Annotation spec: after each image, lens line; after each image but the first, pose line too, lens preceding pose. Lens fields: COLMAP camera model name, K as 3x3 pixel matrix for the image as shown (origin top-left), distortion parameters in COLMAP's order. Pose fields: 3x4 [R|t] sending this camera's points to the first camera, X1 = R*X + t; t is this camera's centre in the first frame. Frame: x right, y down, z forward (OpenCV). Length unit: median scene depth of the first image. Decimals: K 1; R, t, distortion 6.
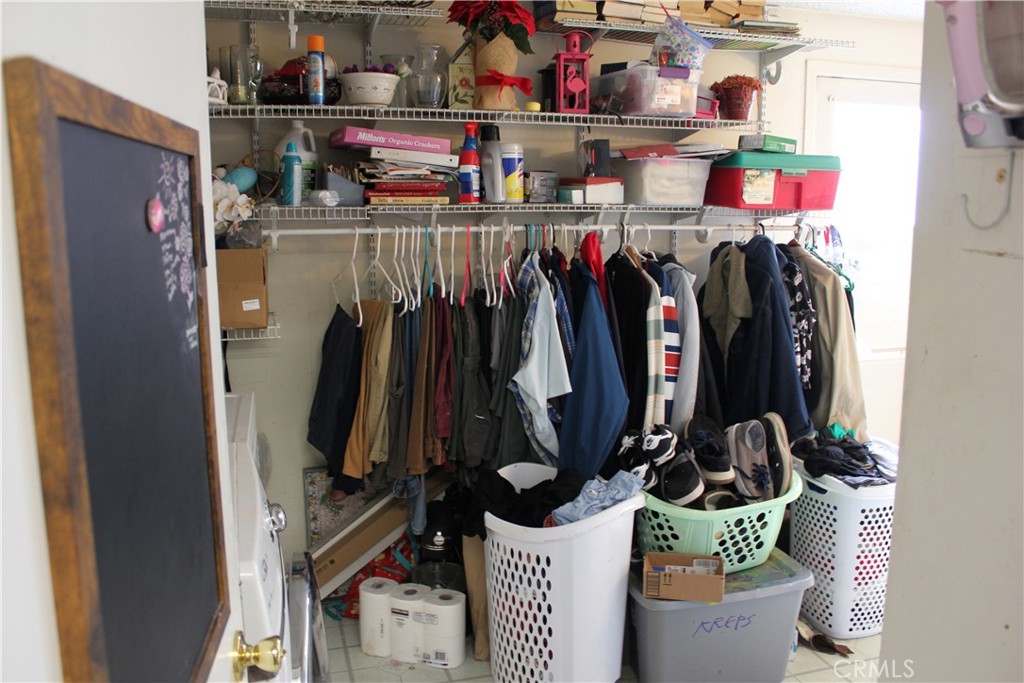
lens RADIAL K [[855.4, 0, 510.3], [0, 855.4, 341.6], [0, 0, 1]] dist [-0.094406, 0.053159]
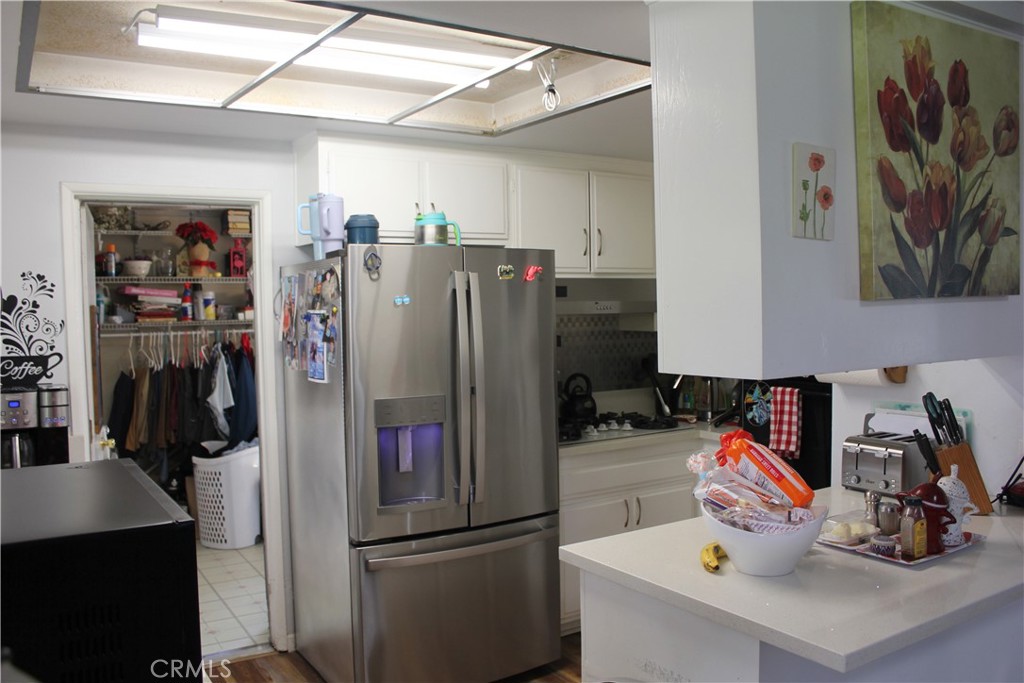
lens RADIAL K [[855.4, 0, 470.3], [0, 855.4, 340.7], [0, 0, 1]] dist [-0.094406, 0.053159]
pose [[0.975660, -0.025136, 0.217843, 0.182277], [0.053083, 0.990935, -0.123406, 0.185967], [-0.212766, 0.131966, 0.968151, -1.194077]]
